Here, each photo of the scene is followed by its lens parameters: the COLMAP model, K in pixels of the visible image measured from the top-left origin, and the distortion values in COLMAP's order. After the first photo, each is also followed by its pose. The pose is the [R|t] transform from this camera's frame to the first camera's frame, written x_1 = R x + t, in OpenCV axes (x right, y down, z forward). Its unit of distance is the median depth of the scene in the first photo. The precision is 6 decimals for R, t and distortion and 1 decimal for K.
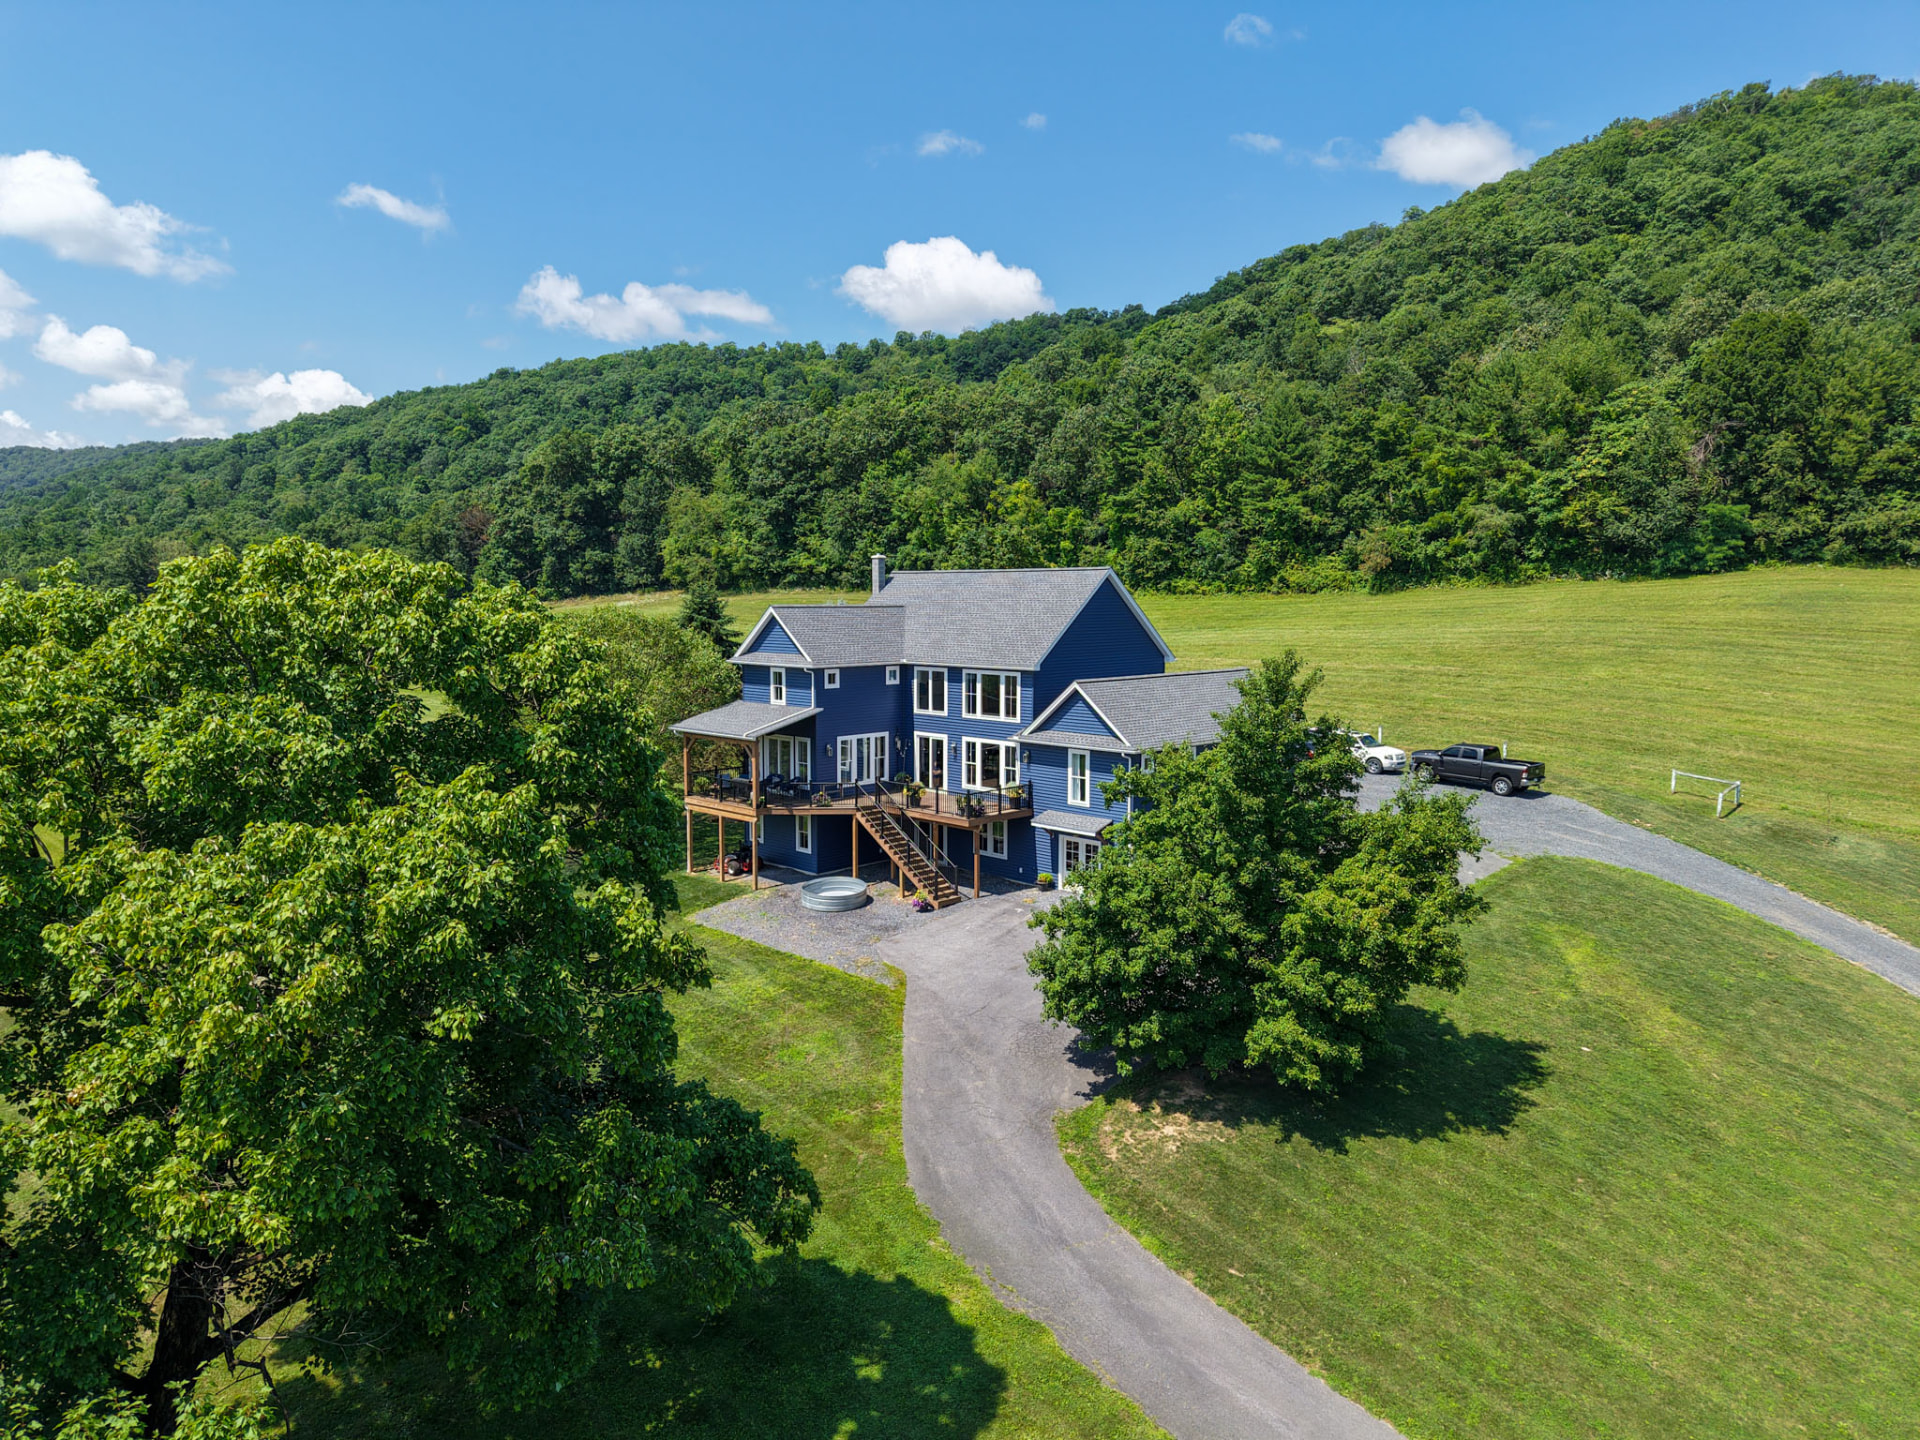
lens RADIAL K [[1275.8, 0, 912.7], [0, 1275.8, 711.9], [0, 0, 1]] dist [0.025302, -0.042593]
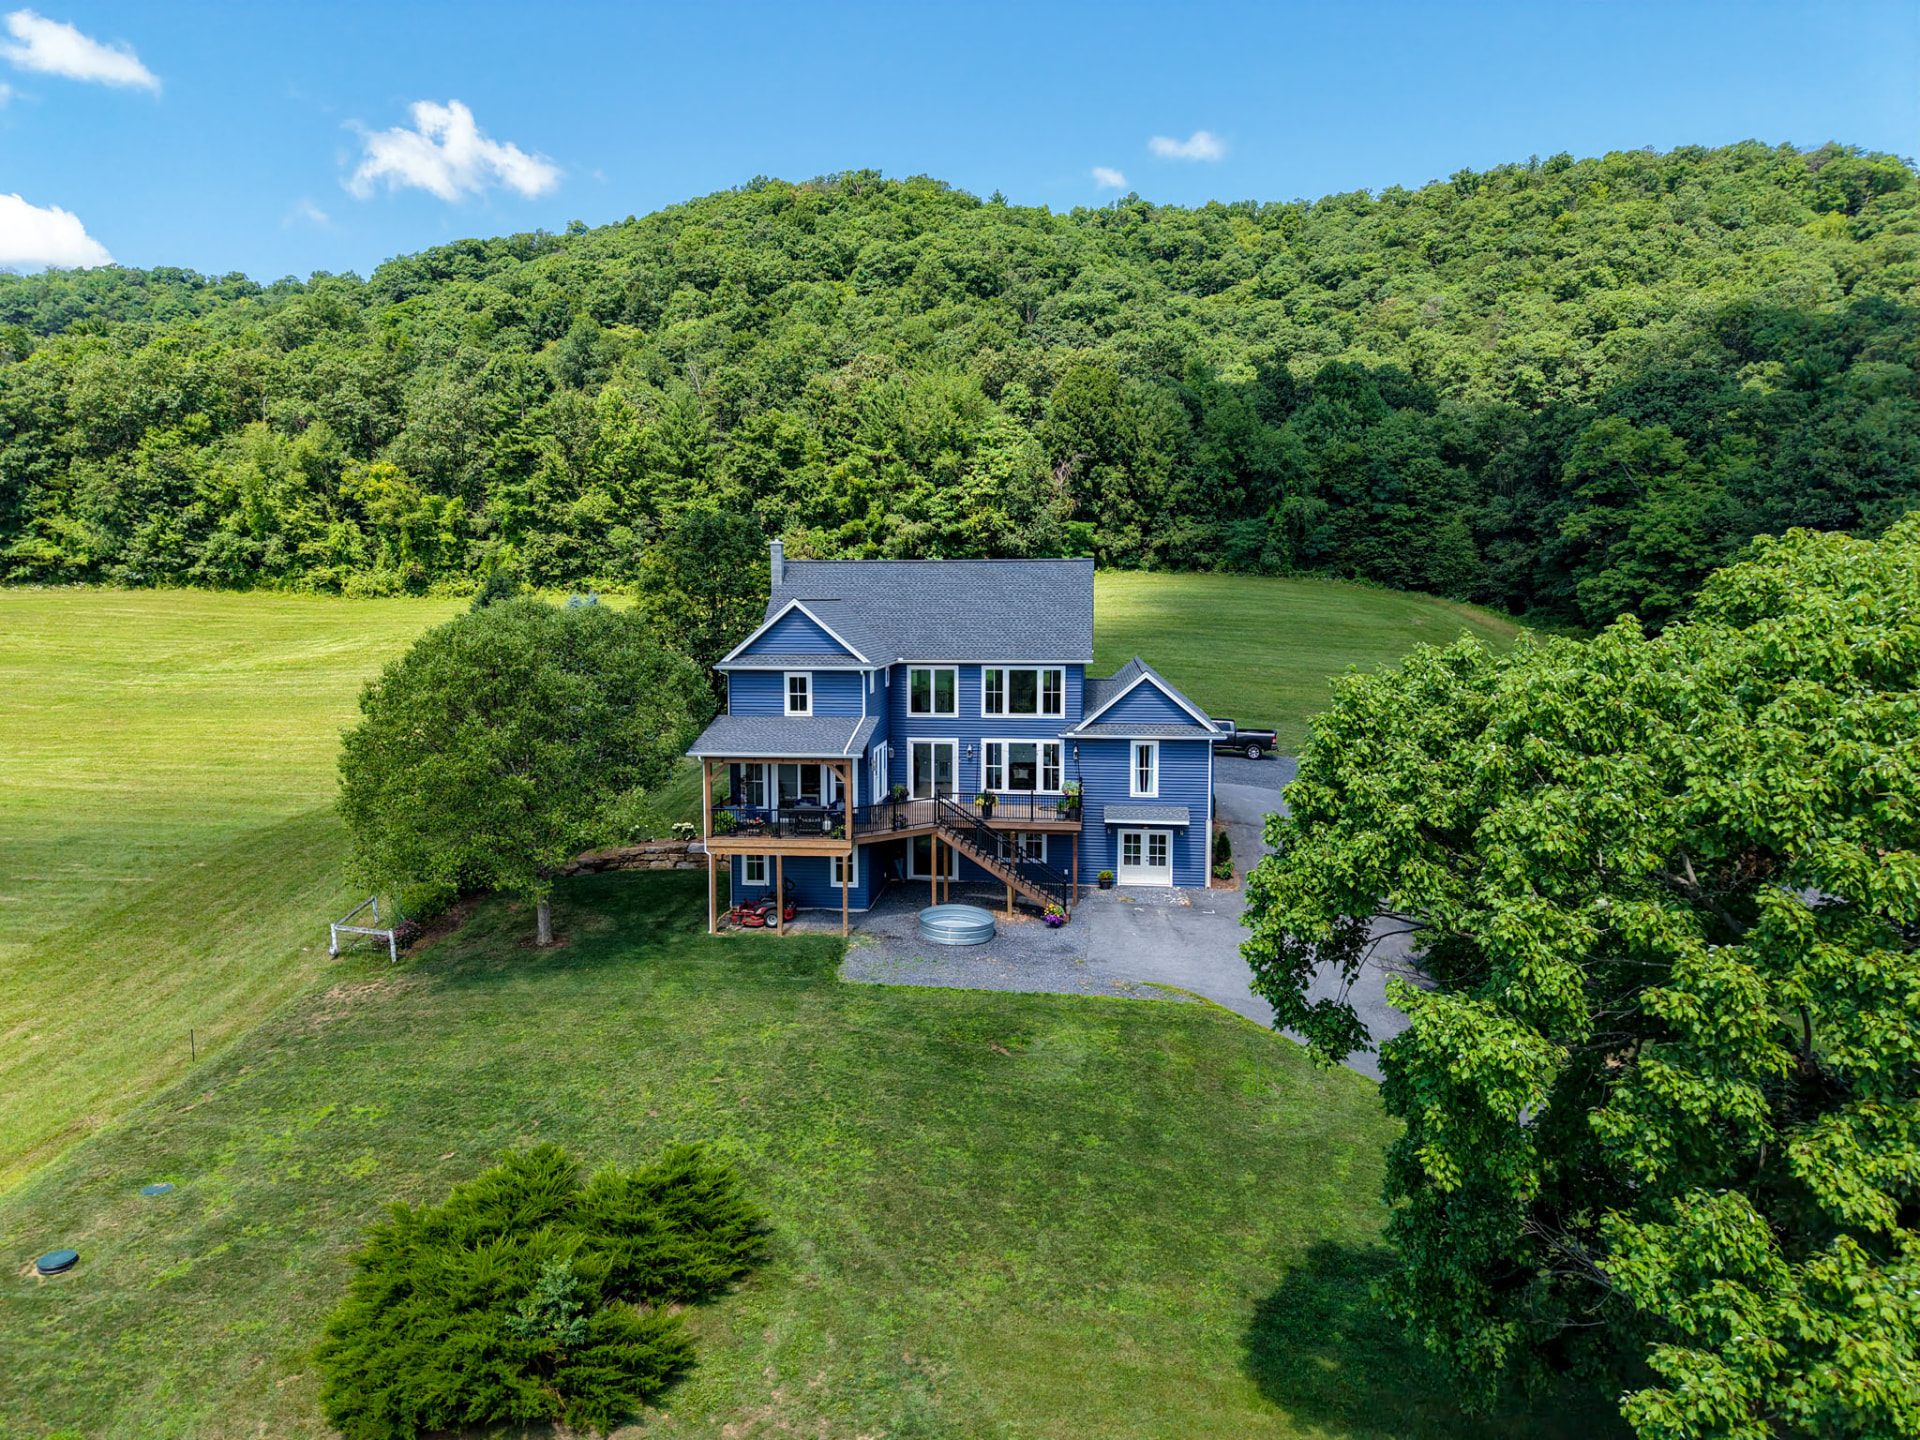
lens RADIAL K [[1275.8, 0, 915.1], [0, 1275.8, 717.5], [0, 0, 1]] dist [0.025302, -0.042593]
pose [[0.782812, -0.056487, 0.619689, -0.249208], [0.055937, 0.998227, 0.020330, -0.007625], [-0.619739, 0.018749, 0.784584, 0.131288]]
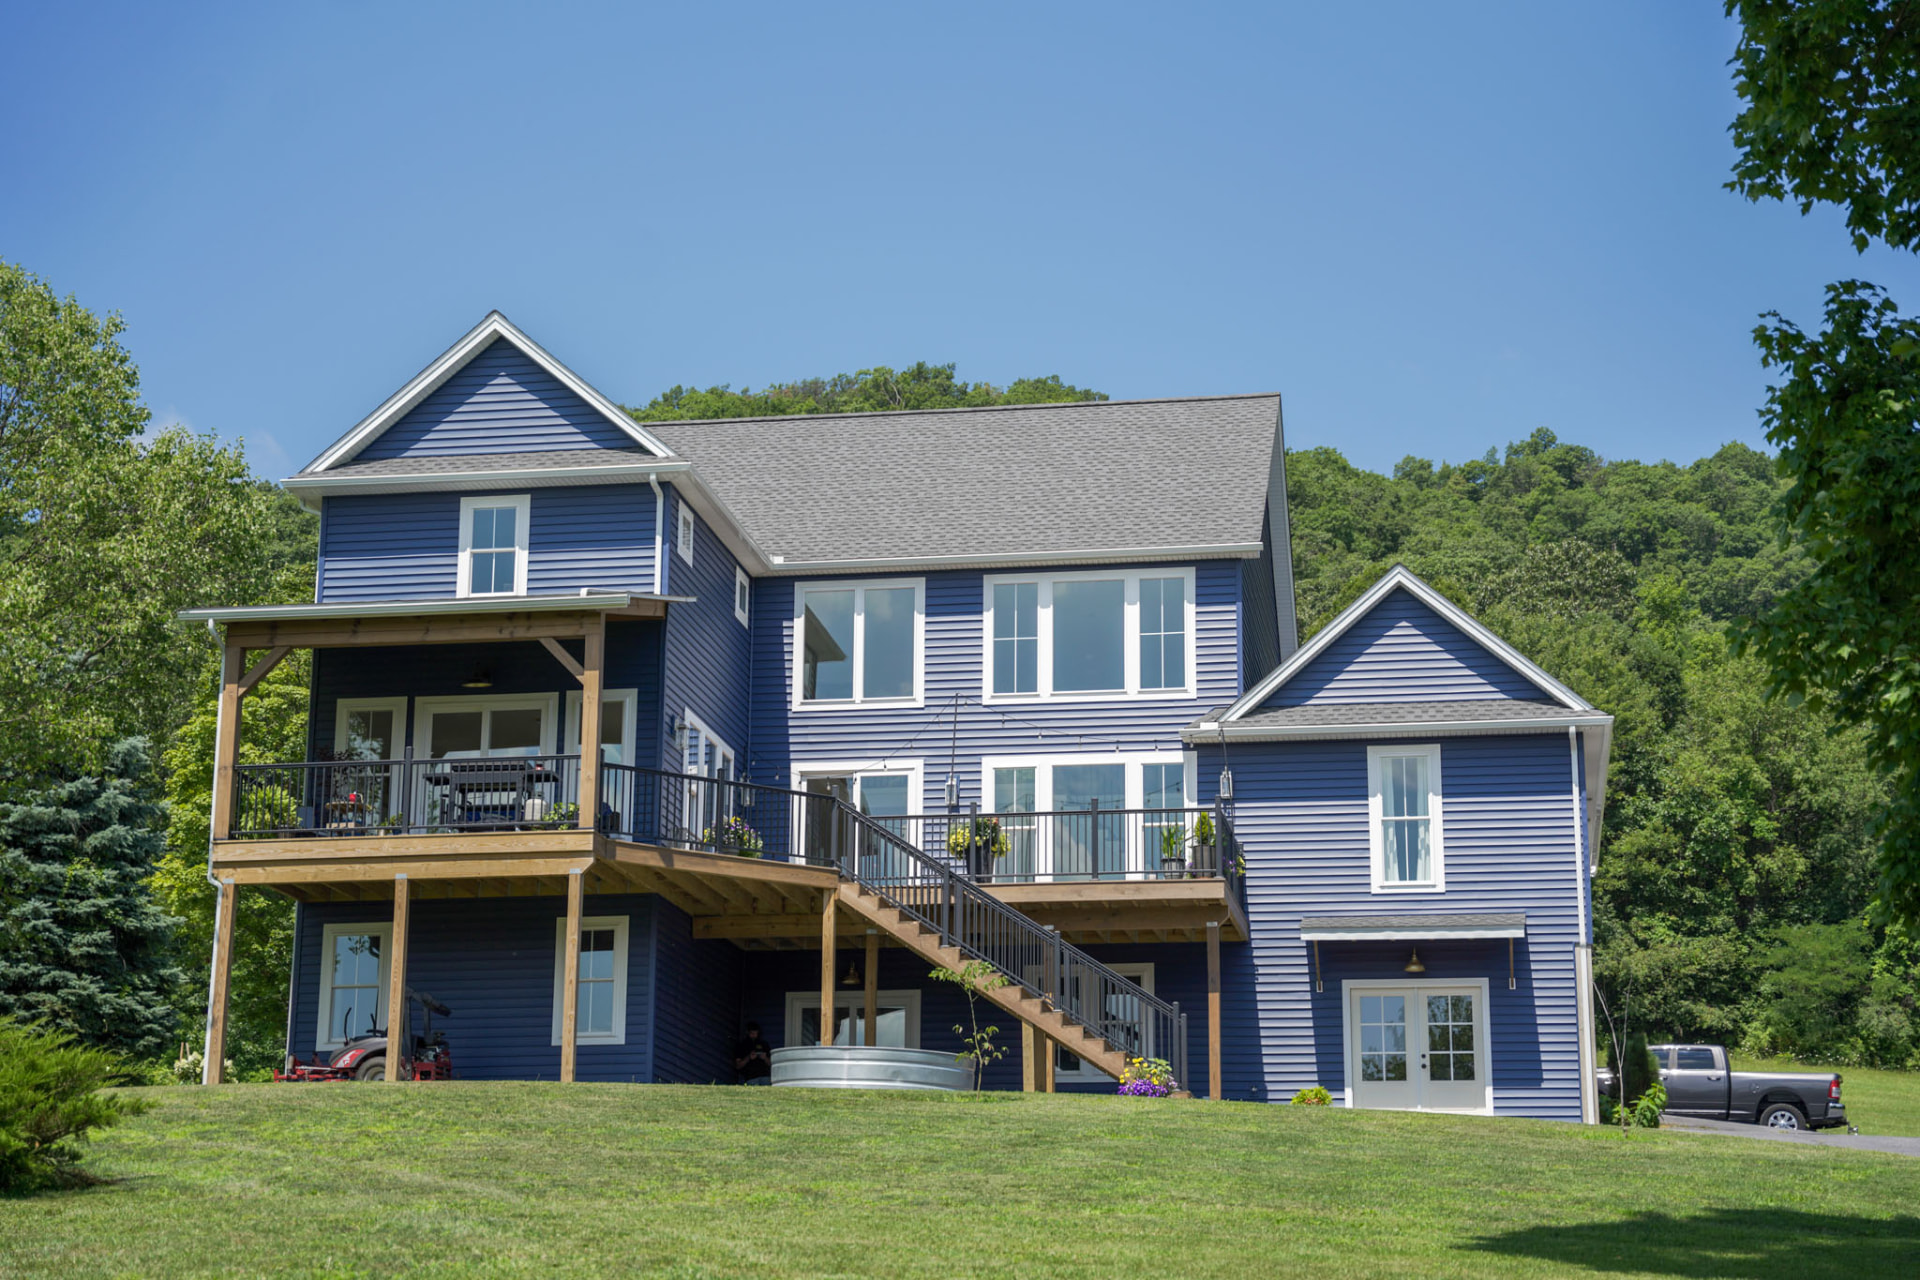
lens RADIAL K [[3208.0, 0, 973.7], [0, 3208.0, 657.9], [0, 0, 1]] dist [0.183986, 0.000000]
pose [[0.796291, 0.157173, 0.584138, -0.214684], [0.045904, 0.947170, -0.317430, 0.121176], [-0.603170, 0.279581, 0.747008, 0.139555]]
